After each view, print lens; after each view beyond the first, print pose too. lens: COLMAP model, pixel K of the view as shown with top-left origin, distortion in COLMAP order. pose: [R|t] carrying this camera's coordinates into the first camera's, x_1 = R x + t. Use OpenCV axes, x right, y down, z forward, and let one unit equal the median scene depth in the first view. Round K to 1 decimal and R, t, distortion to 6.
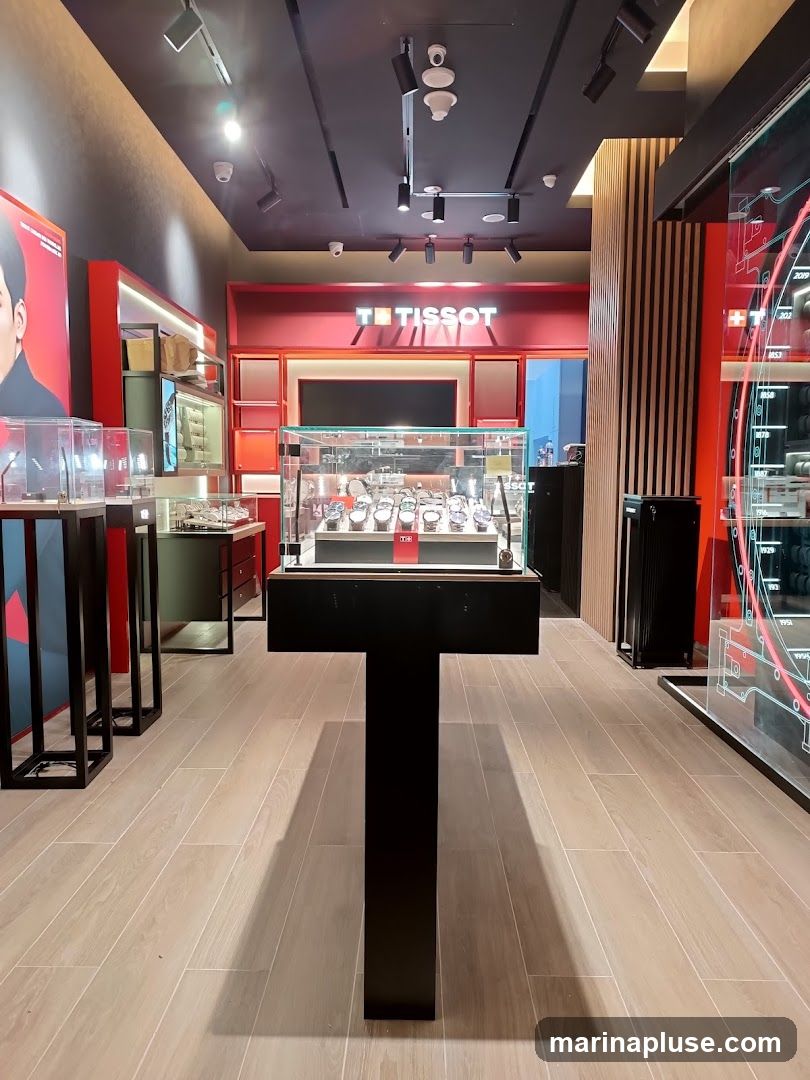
lens RADIAL K [[765.3, 0, 411.8], [0, 765.3, 540.5], [0, 0, 1]] dist [0.021792, -0.005501]
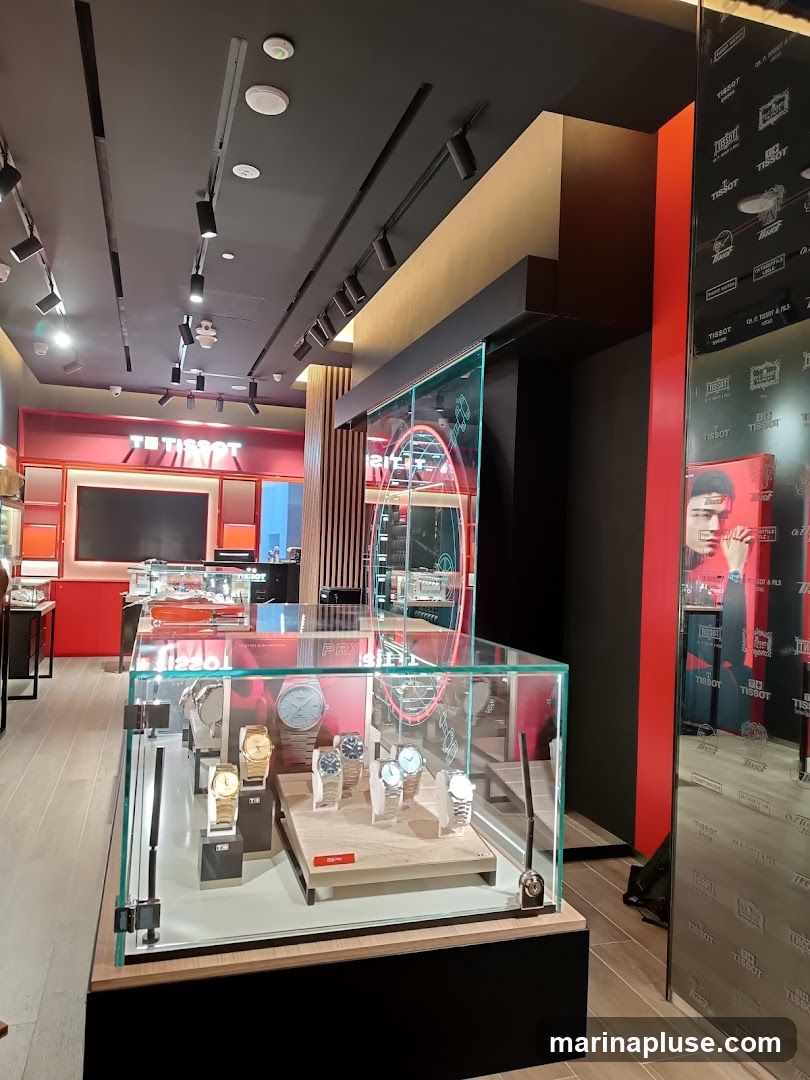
lens RADIAL K [[765.3, 0, 416.2], [0, 765.3, 547.6], [0, 0, 1]] dist [0.021792, -0.005501]
pose [[0.942980, 0.029933, 0.331502, -0.041104], [-0.000824, 0.996155, -0.087603, -0.000718], [-0.332850, 0.082335, 0.939379, -0.365849]]
